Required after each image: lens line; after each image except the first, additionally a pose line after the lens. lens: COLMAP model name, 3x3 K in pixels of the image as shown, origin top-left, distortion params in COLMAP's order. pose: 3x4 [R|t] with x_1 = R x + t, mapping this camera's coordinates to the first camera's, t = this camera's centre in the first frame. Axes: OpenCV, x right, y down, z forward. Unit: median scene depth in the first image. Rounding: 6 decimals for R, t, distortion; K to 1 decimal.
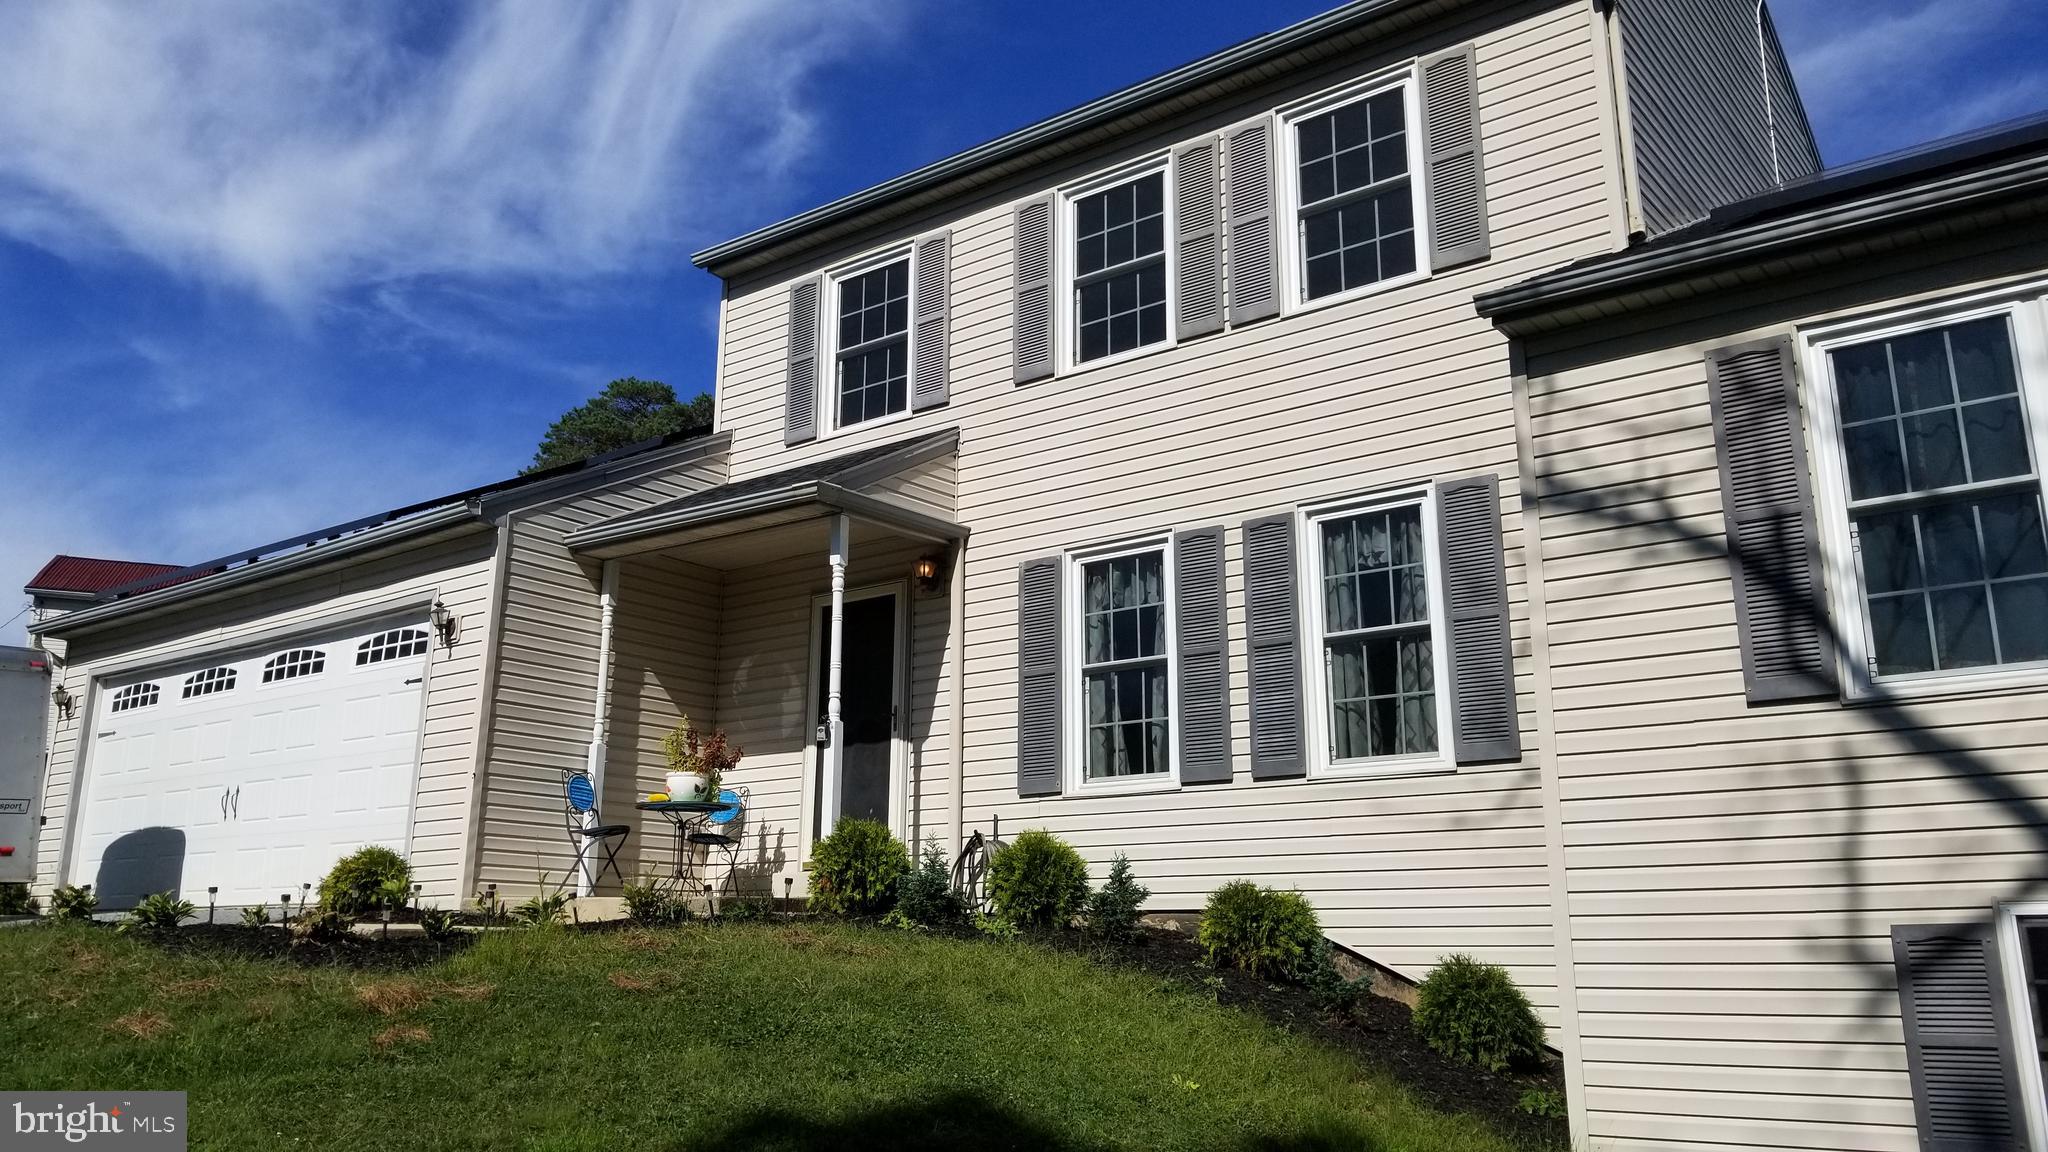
lens RADIAL K [[1508.1, 0, 954.0], [0, 1508.1, 585.6], [0, 0, 1]] dist [0.104408, -0.153751]
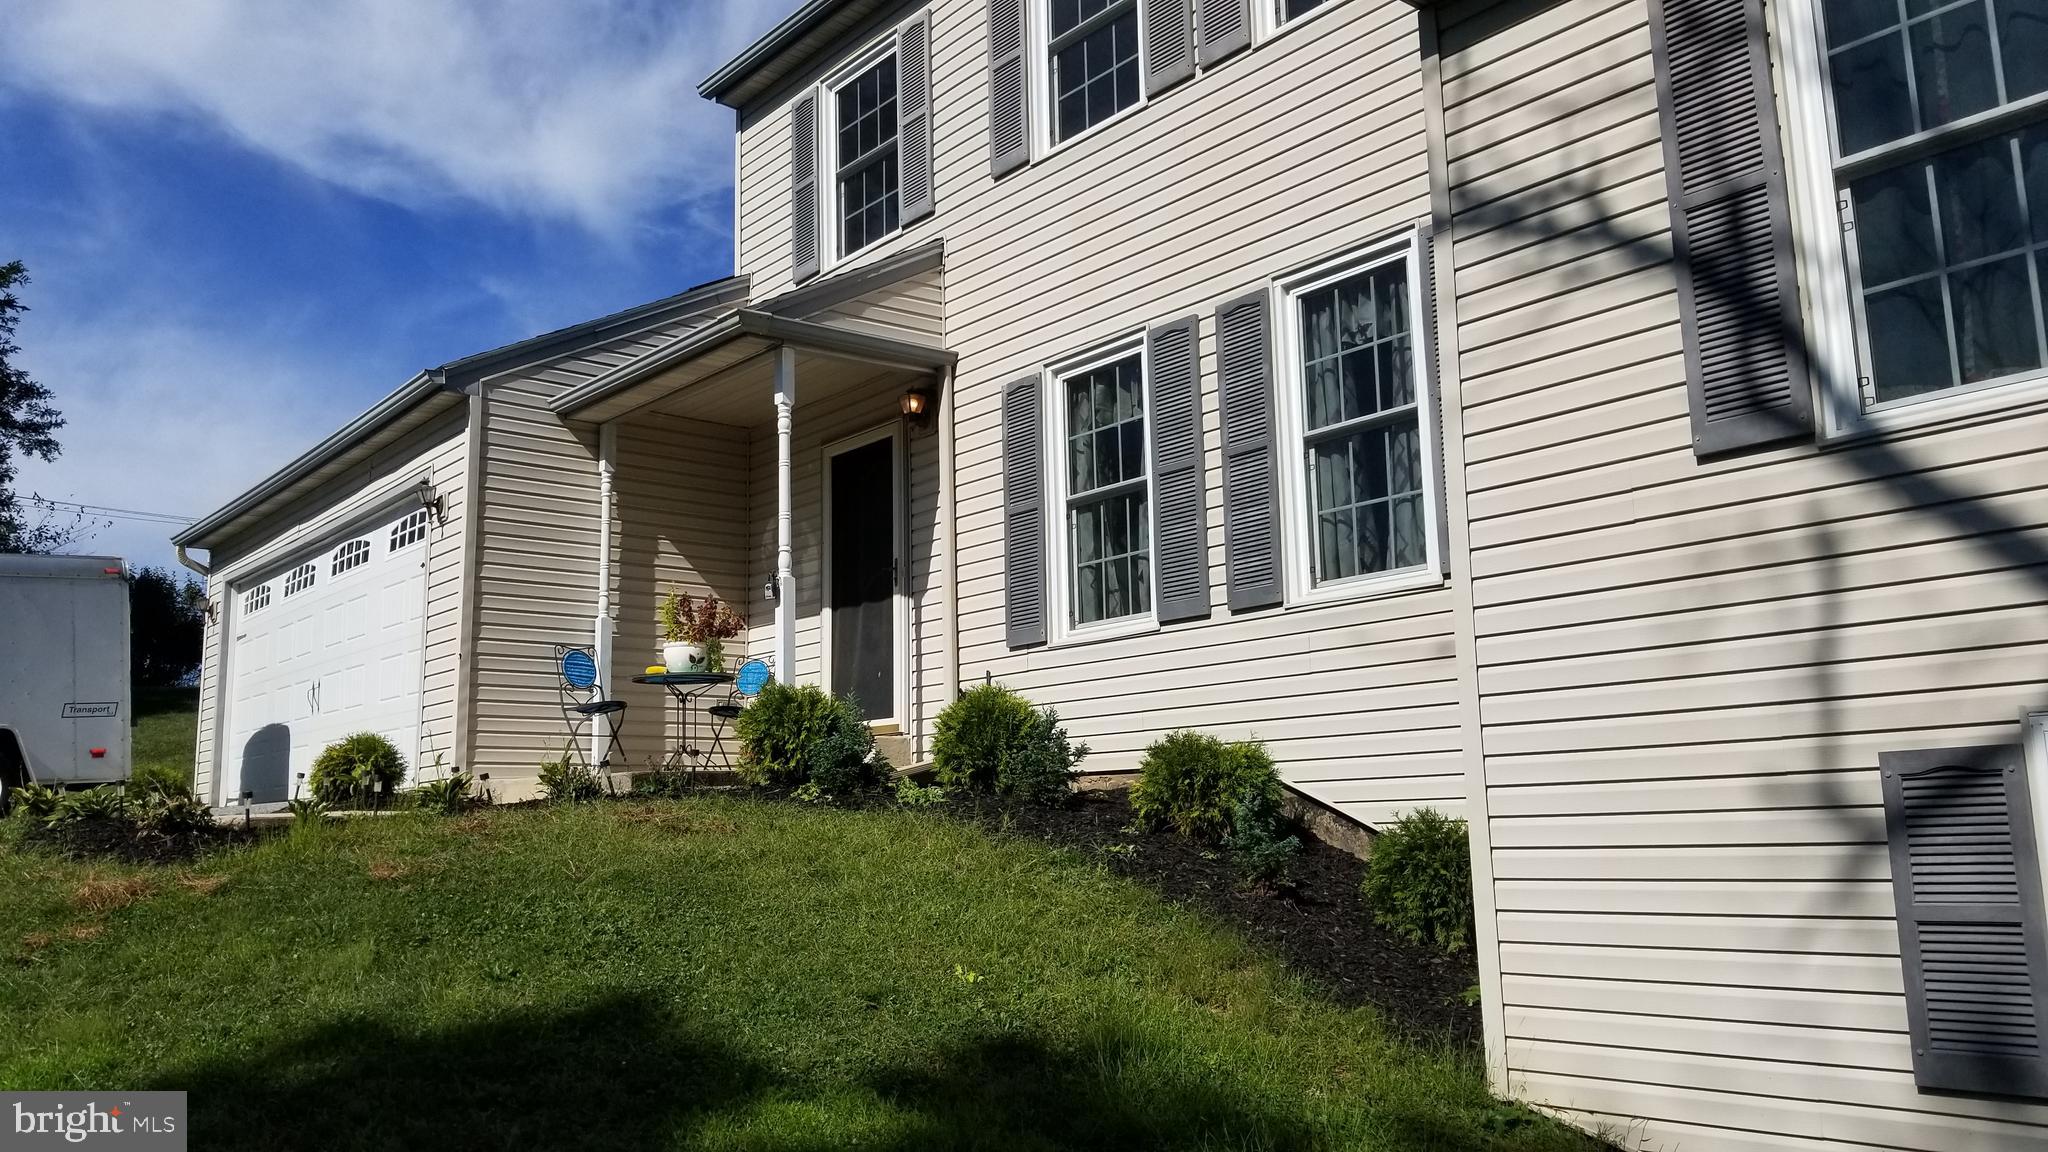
lens RADIAL K [[1508.1, 0, 954.0], [0, 1508.1, 585.6], [0, 0, 1]] dist [0.104408, -0.153751]
pose [[0.976995, -0.060152, -0.204603, 0.204492], [0.076780, 0.994274, 0.074321, 0.035634], [0.198961, -0.088321, 0.976020, 0.139096]]
